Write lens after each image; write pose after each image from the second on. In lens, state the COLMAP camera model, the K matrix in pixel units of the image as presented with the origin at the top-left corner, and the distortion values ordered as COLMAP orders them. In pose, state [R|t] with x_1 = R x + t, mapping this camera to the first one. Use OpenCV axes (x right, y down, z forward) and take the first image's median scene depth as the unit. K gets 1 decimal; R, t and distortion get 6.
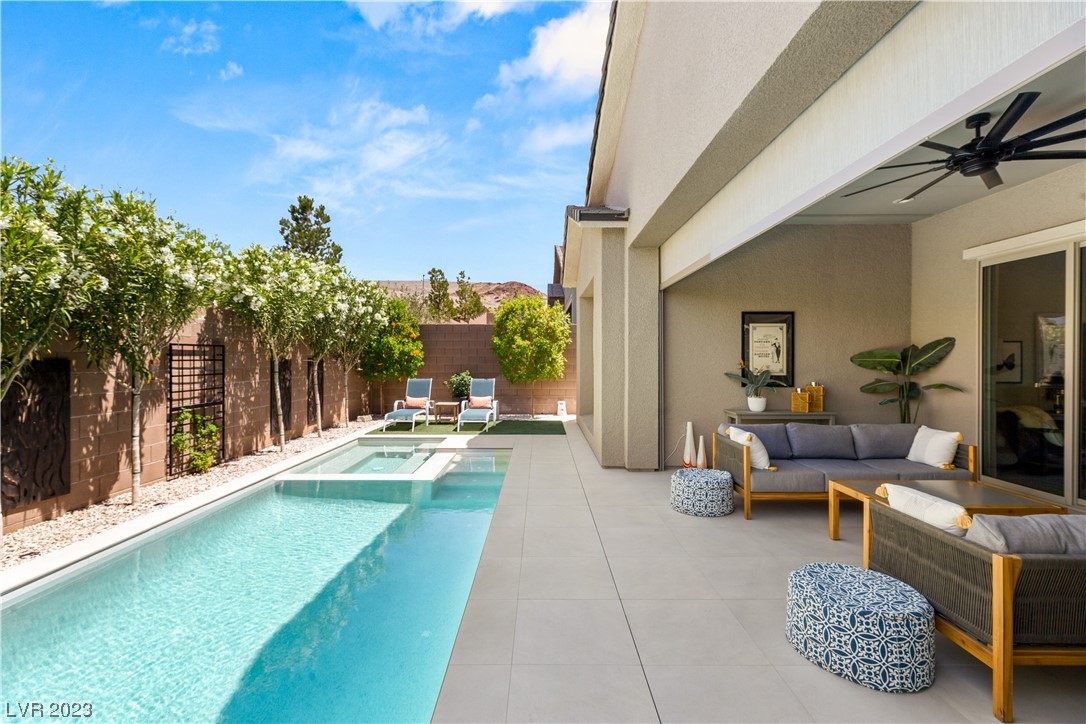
lens RADIAL K [[491.3, 0, 540.3], [0, 491.3, 362.8], [0, 0, 1]] dist [0.002600, -0.000513]
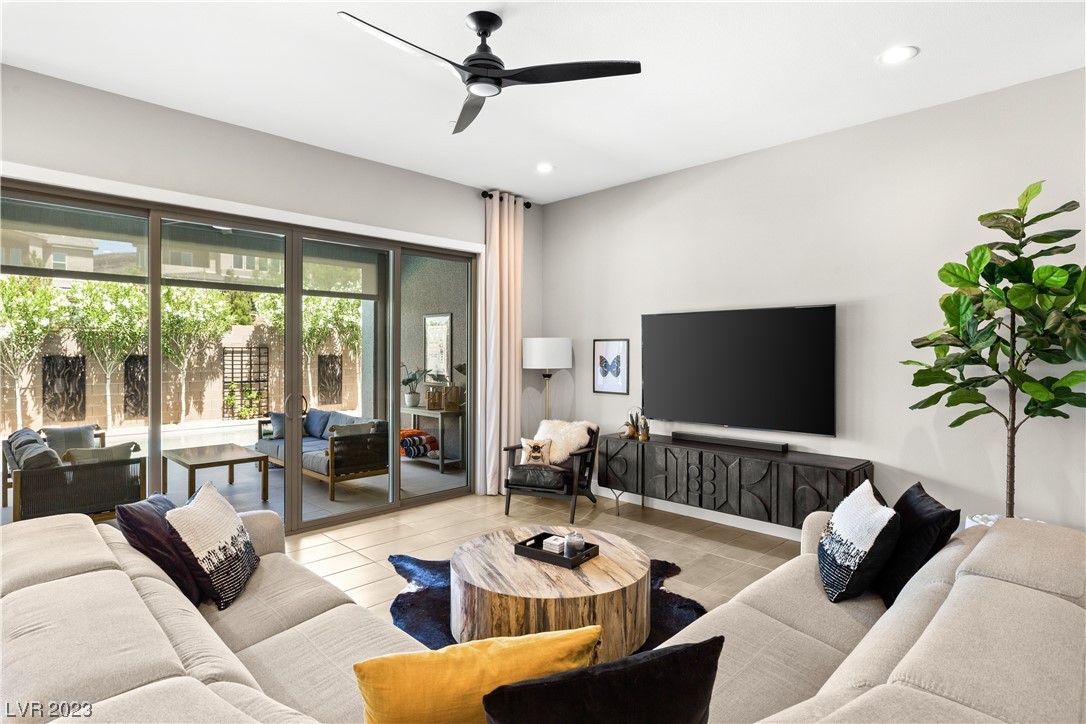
lens RADIAL K [[573.0, 0, 574.9], [0, 573.0, 354.4], [0, 0, 1]] dist [-0.002272, 0.003523]
pose [[0.718821, 0.005486, -0.695173, 1.646505], [-0.006888, 0.999976, 0.000769, -0.021174], [0.695161, 0.004236, 0.718842, 0.342605]]
